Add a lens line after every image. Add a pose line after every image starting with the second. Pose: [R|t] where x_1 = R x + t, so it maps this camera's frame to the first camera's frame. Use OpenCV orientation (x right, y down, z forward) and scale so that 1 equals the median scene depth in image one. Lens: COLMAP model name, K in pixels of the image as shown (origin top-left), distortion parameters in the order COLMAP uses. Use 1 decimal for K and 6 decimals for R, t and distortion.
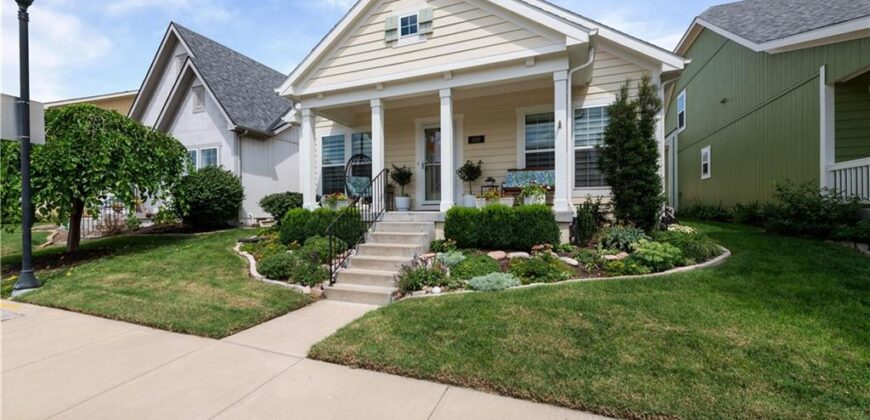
lens RADIAL K [[339.7, 0, 436.3], [0, 339.7, 211.2], [0, 0, 1]] dist [0.012100, -0.003287]
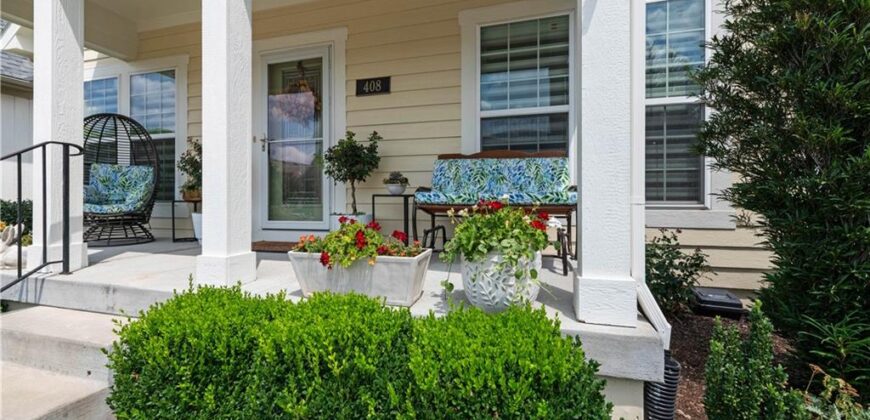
lens RADIAL K [[339.7, 0, 436.3], [0, 339.7, 211.2], [0, 0, 1]] dist [0.012100, -0.003287]
pose [[0.994212, 0.003686, 0.107375, 0.184729], [-0.006462, 0.999654, 0.025517, -0.073156], [-0.107244, -0.026063, 0.993891, 0.662592]]
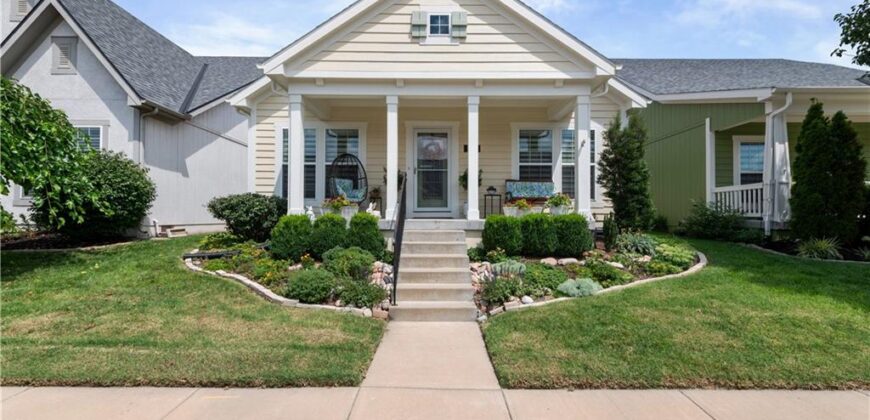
lens RADIAL K [[339.7, 0, 436.3], [0, 339.7, 211.2], [0, 0, 1]] dist [0.012100, -0.003287]
pose [[0.927676, 0.015829, 0.373050, -0.432373], [-0.008853, 0.999753, -0.020407, -0.002313], [-0.373281, 0.015629, 0.927587, 0.122762]]
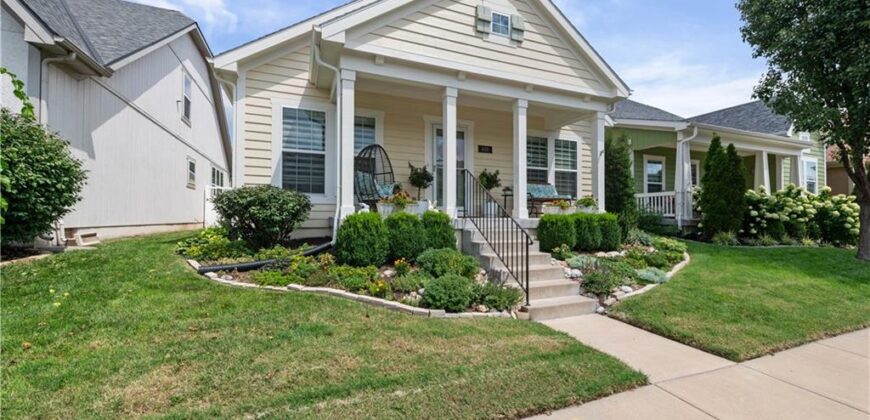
lens RADIAL K [[339.7, 0, 436.3], [0, 339.7, 211.2], [0, 0, 1]] dist [0.012100, -0.003287]
pose [[0.714971, 0.023305, 0.698766, -0.859673], [-0.006789, 0.999629, -0.026393, 0.007805], [-0.699121, 0.014126, 0.714864, 0.442857]]
